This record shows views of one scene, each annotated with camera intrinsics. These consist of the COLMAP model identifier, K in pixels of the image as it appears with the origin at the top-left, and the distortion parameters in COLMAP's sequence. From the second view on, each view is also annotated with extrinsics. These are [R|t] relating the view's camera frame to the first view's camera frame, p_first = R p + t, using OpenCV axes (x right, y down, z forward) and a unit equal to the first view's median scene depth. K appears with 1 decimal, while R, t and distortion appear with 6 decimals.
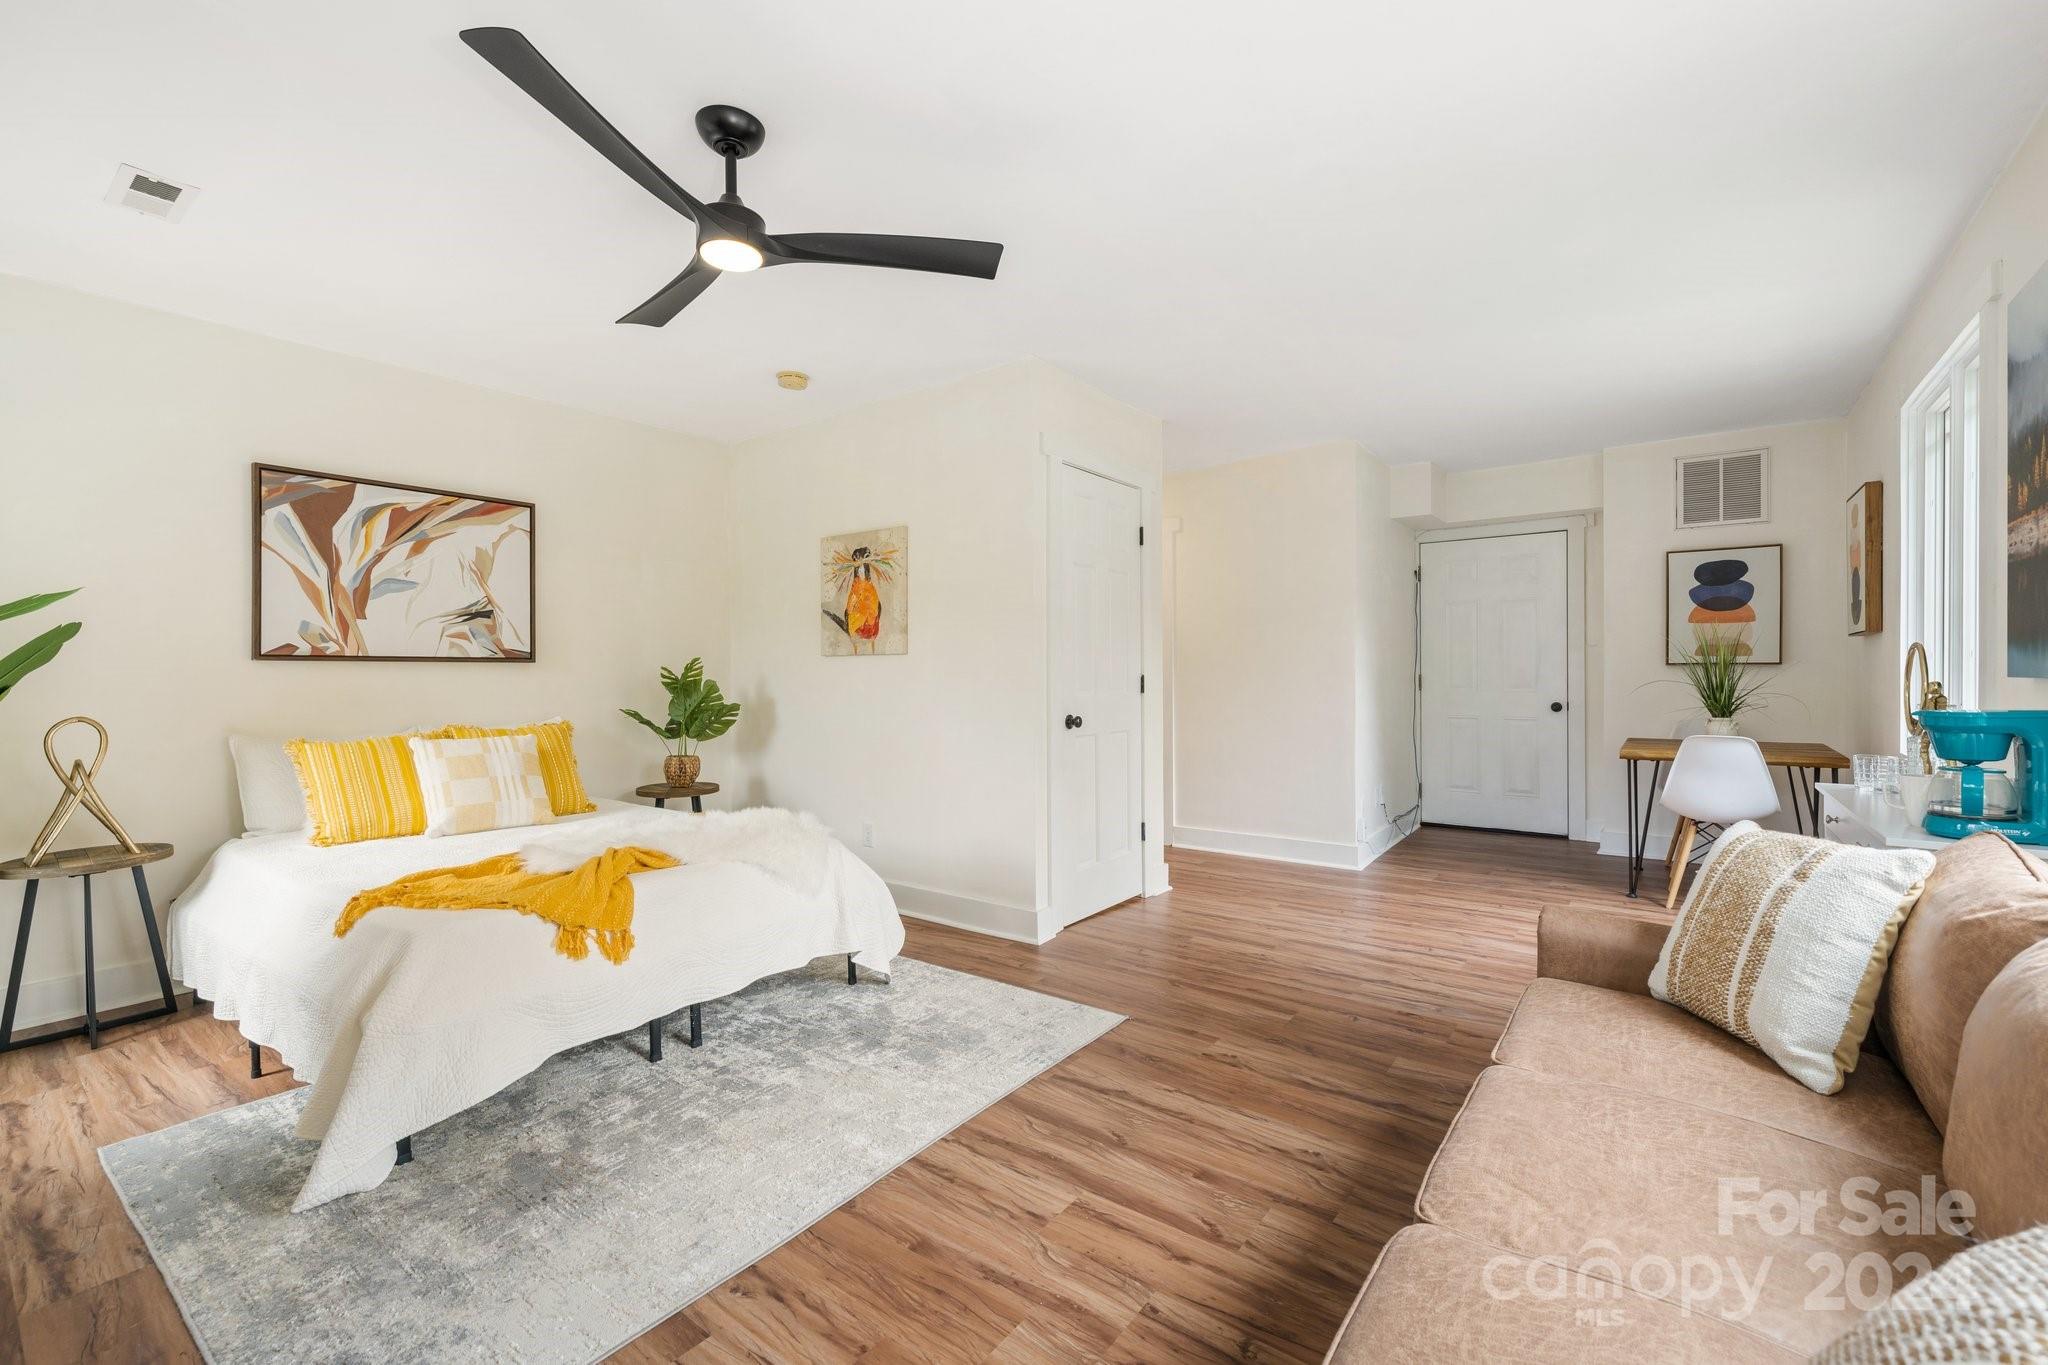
lens RADIAL K [[868.1, 0, 1027.1], [0, 868.1, 678.0], [0, 0, 1]] dist [0.002351, -0.000022]
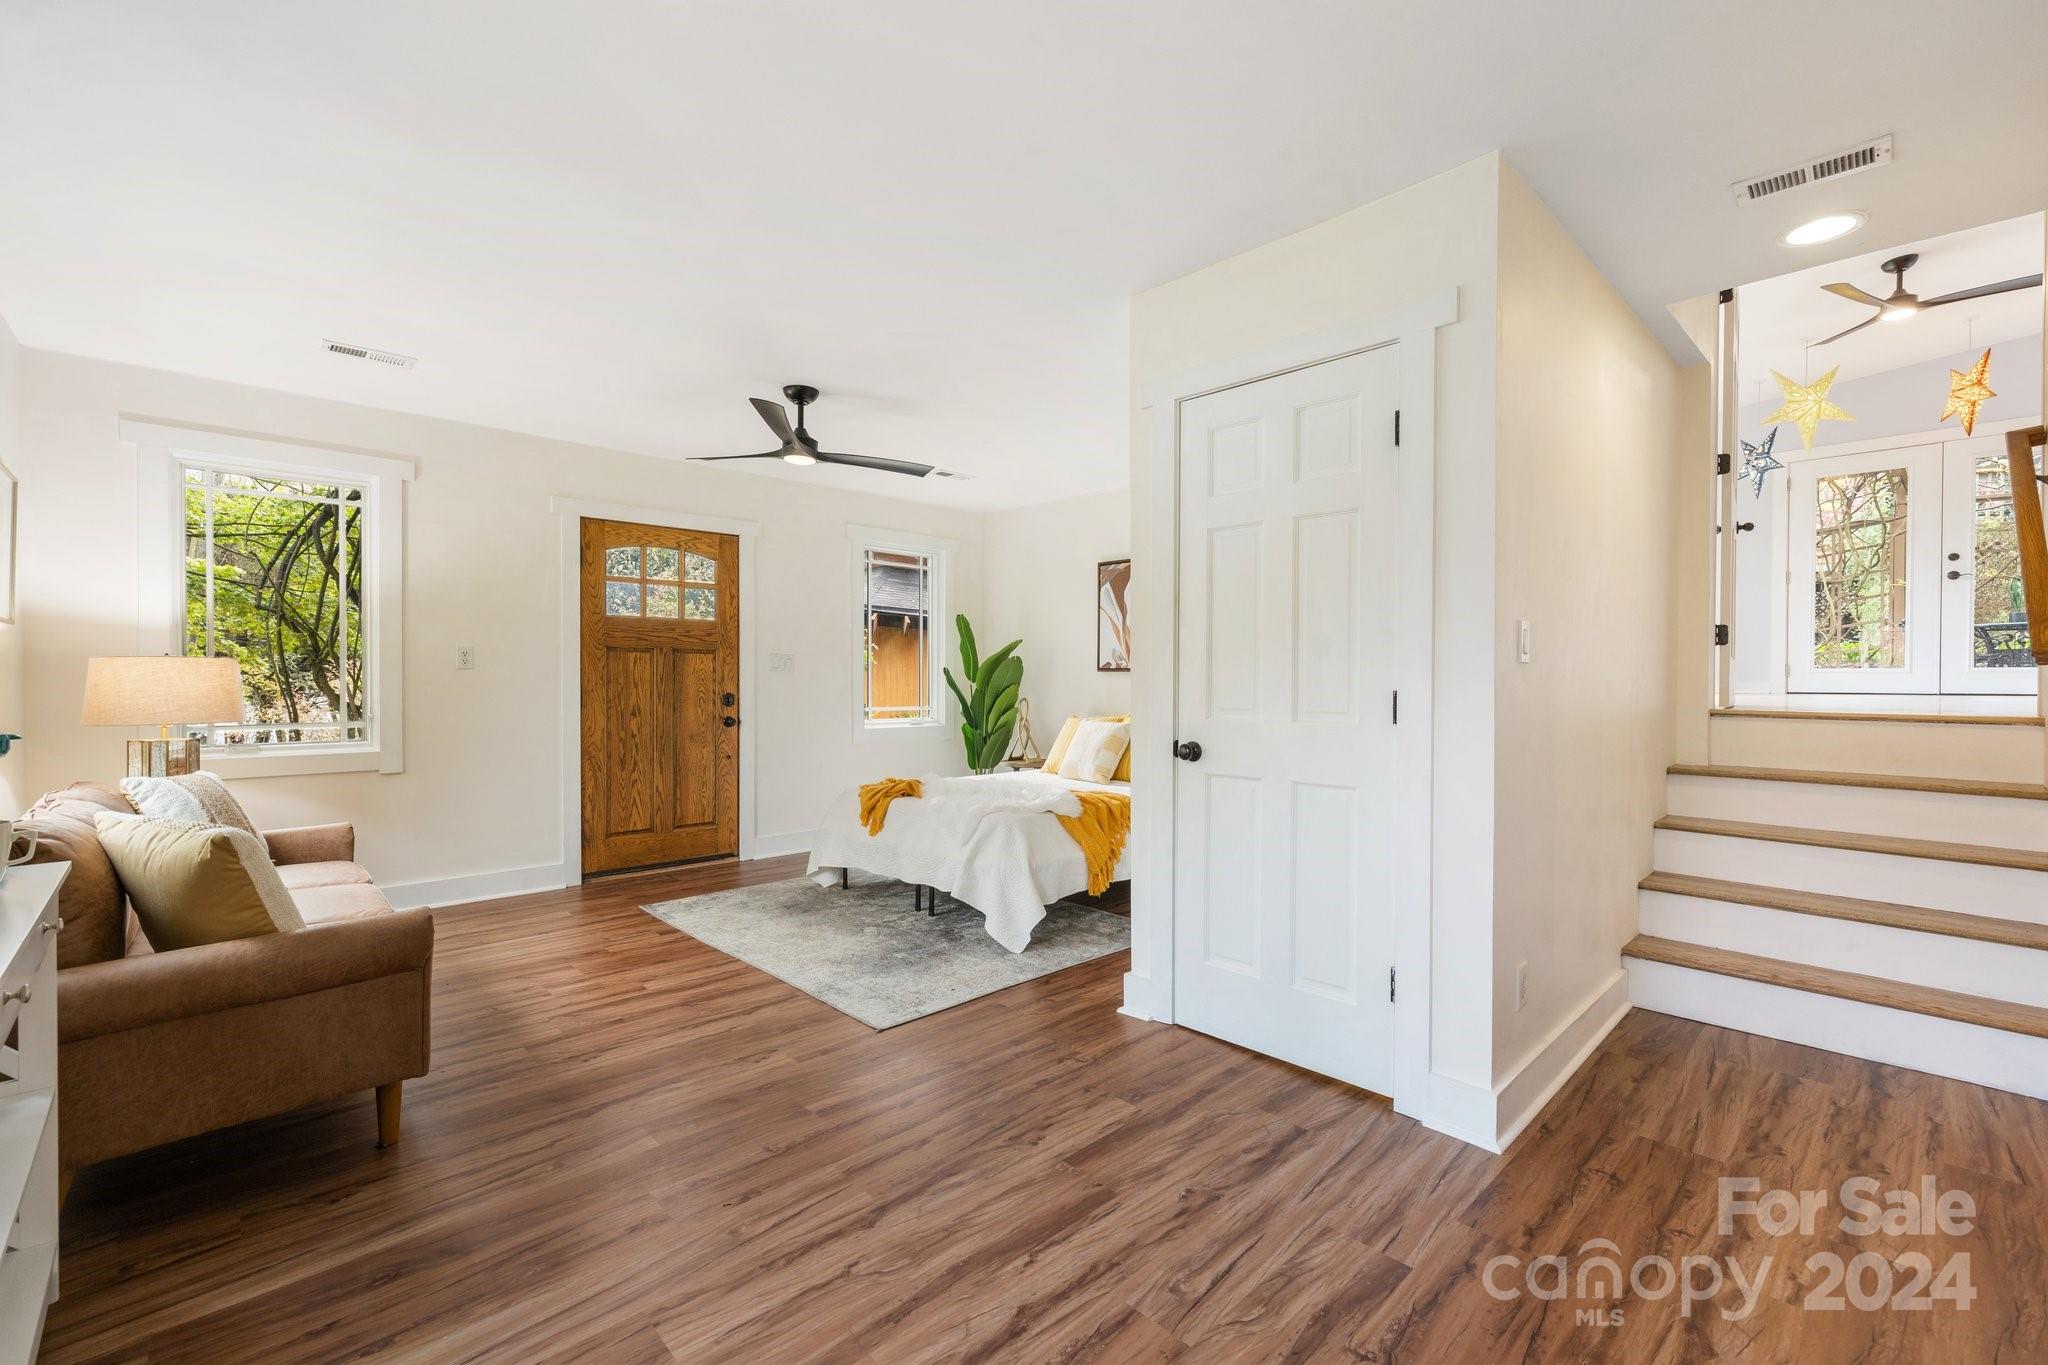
lens RADIAL K [[868.1, 0, 1027.6], [0, 868.1, 680.0], [0, 0, 1]] dist [0.002351, -0.000022]
pose [[-0.165537, 0.007779, -0.986173, 1.109006], [-0.006613, 0.999938, 0.008998, -0.021198], [0.986181, 0.008011, -0.165475, 1.381429]]
